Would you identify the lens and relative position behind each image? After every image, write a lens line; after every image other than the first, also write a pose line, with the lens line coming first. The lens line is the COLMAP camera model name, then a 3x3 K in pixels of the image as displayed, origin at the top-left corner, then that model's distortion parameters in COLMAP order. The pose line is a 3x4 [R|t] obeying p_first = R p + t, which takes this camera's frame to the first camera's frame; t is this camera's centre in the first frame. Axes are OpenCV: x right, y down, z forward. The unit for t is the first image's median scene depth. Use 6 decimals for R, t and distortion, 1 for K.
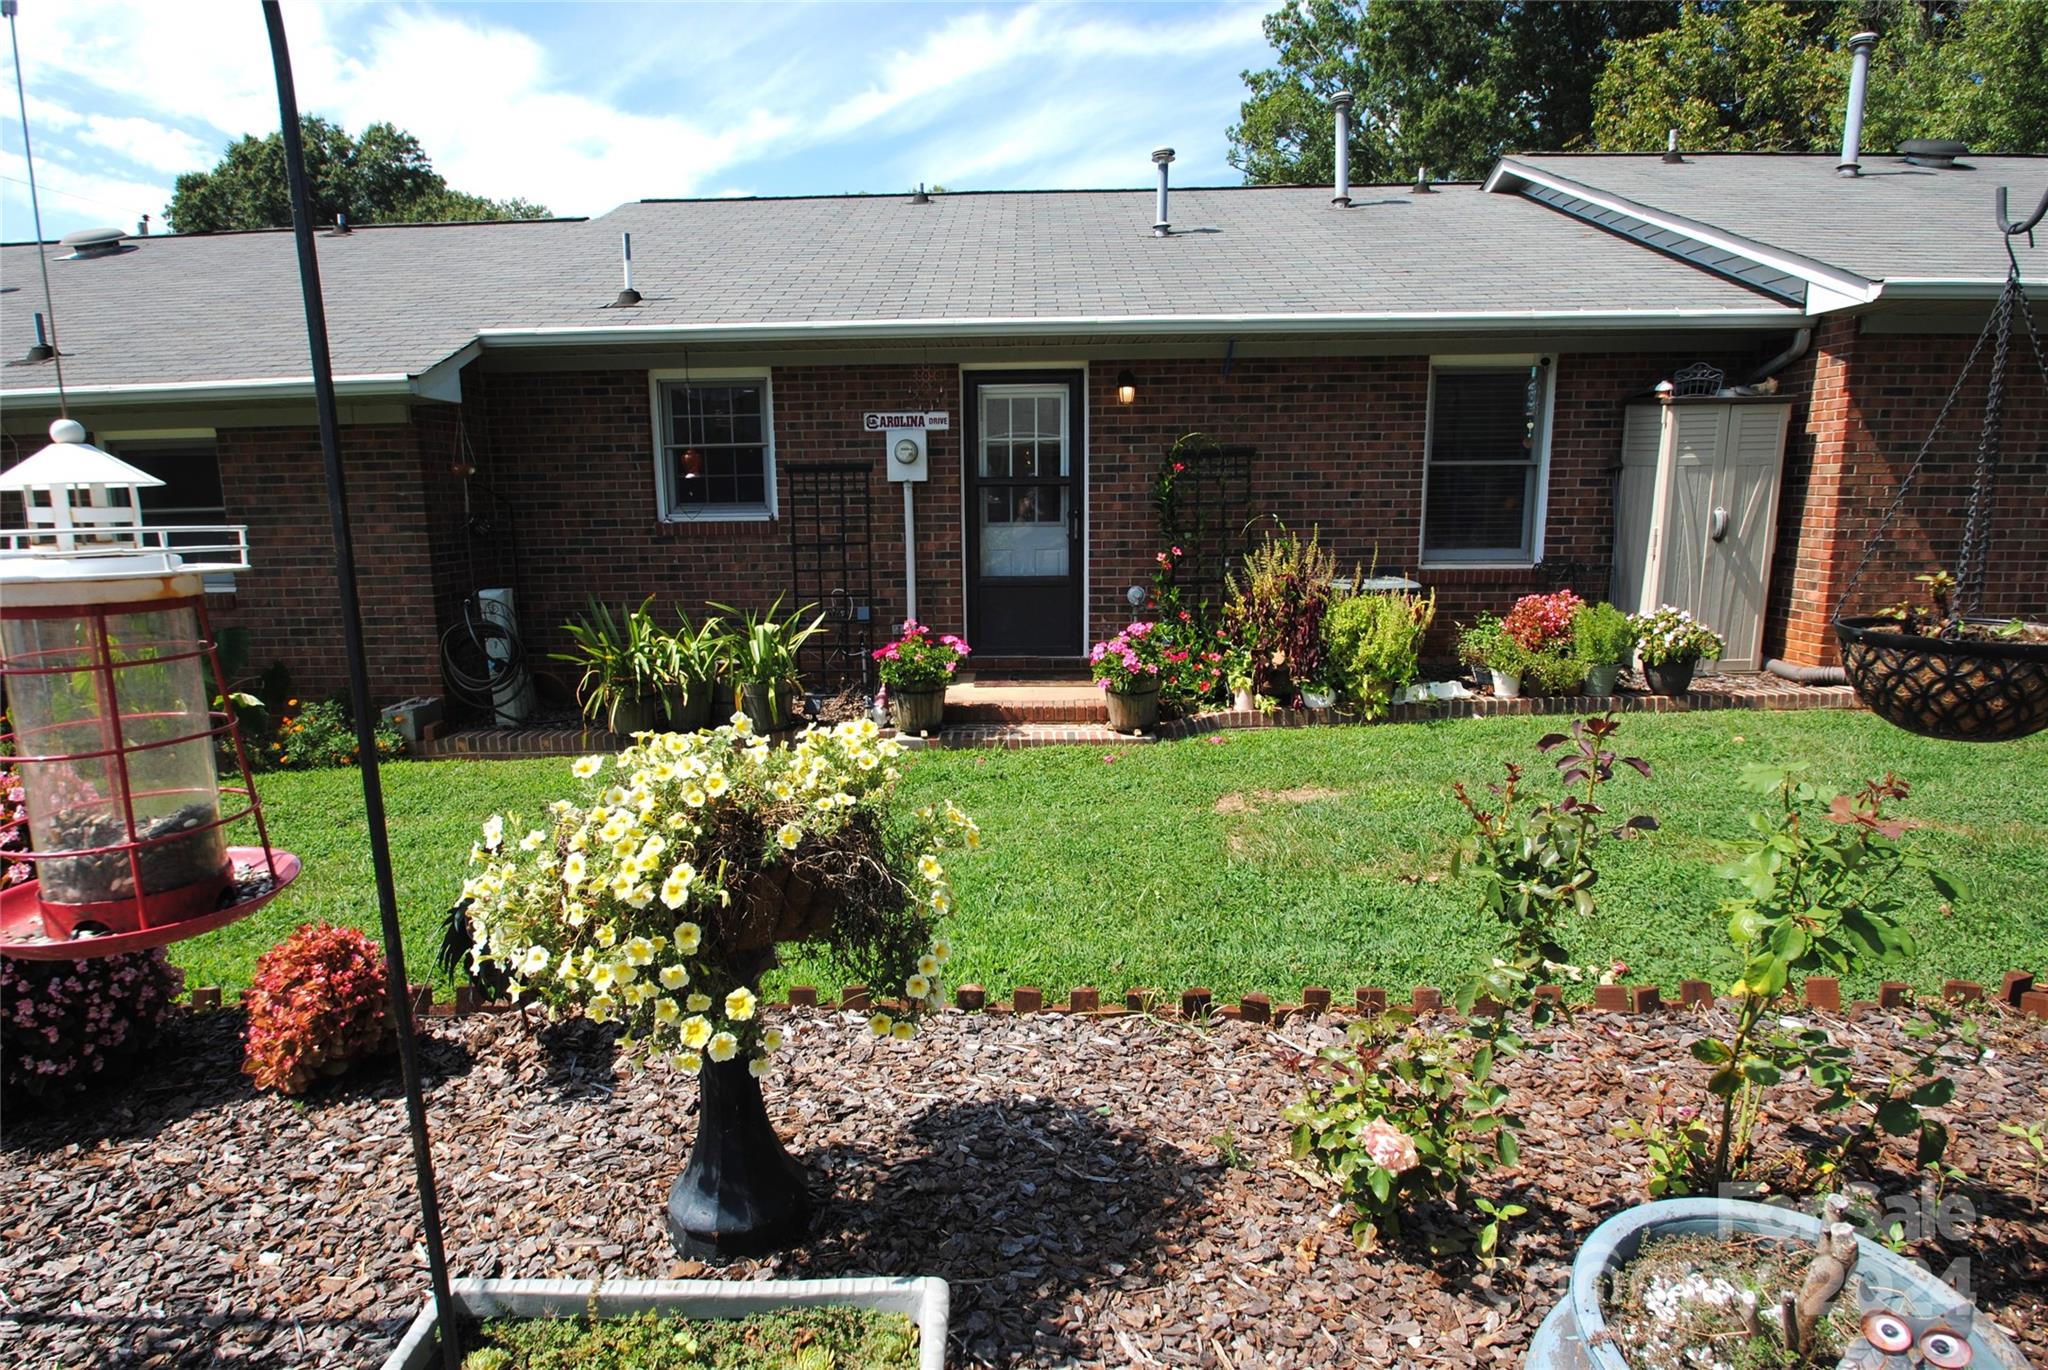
lens RADIAL K [[1089.0, 0, 987.7], [0, 1089.0, 683.1], [0, 0, 1]] dist [-0.016678, -0.001990]
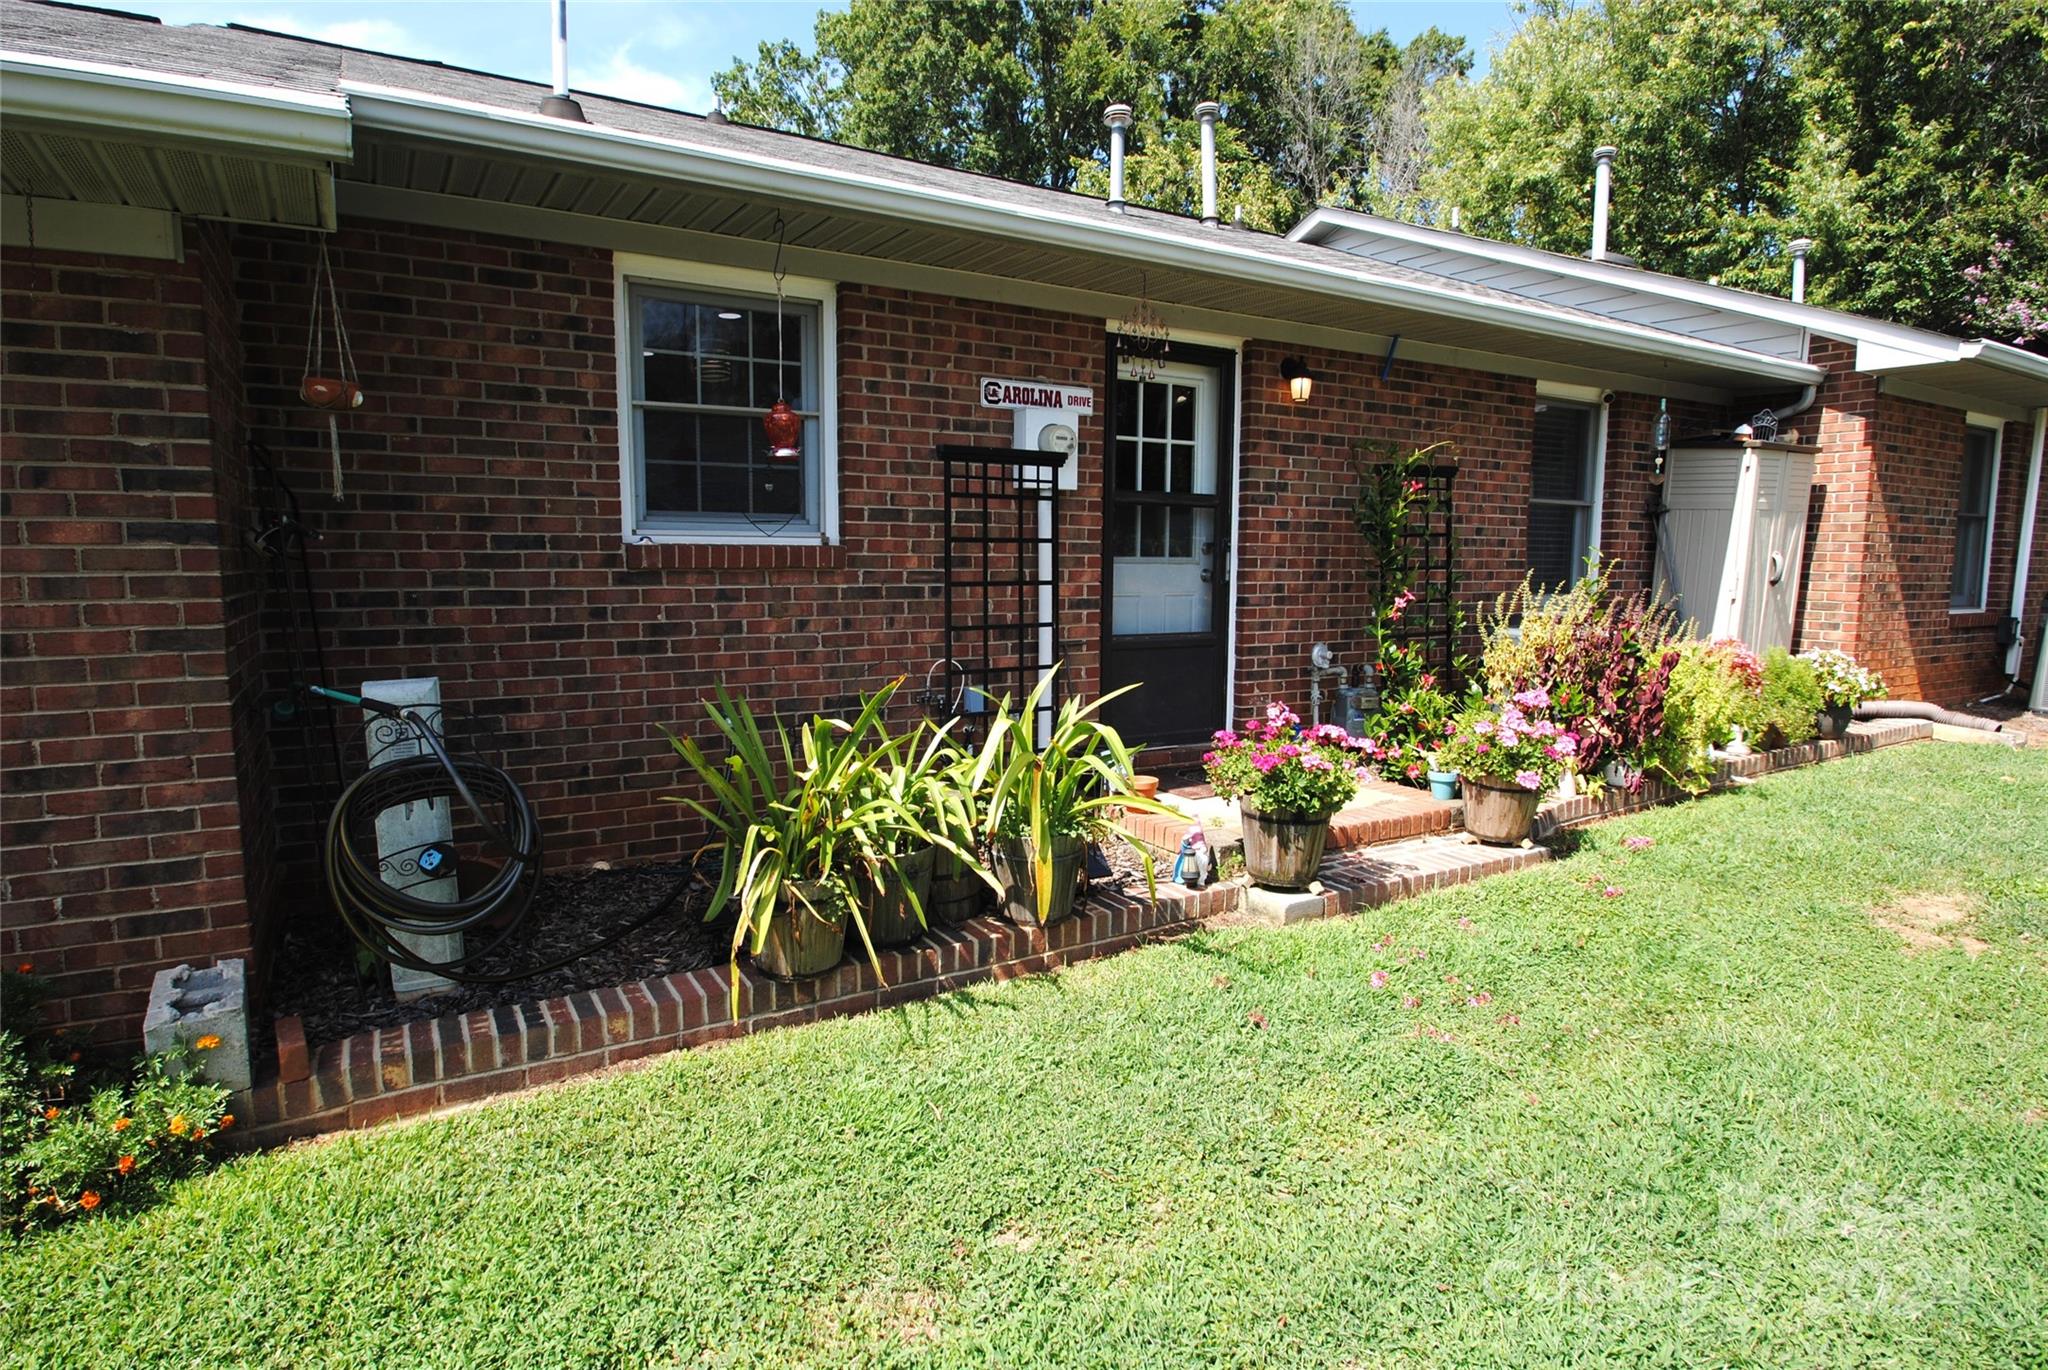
lens RADIAL K [[1089.0, 0, 987.7], [0, 1089.0, 683.1], [0, 0, 1]] dist [-0.016678, -0.001990]
pose [[0.850524, -0.041487, 0.524297, -0.449876], [0.073602, 0.996463, -0.040548, -0.048142], [-0.520760, 0.073077, 0.850570, 0.484139]]
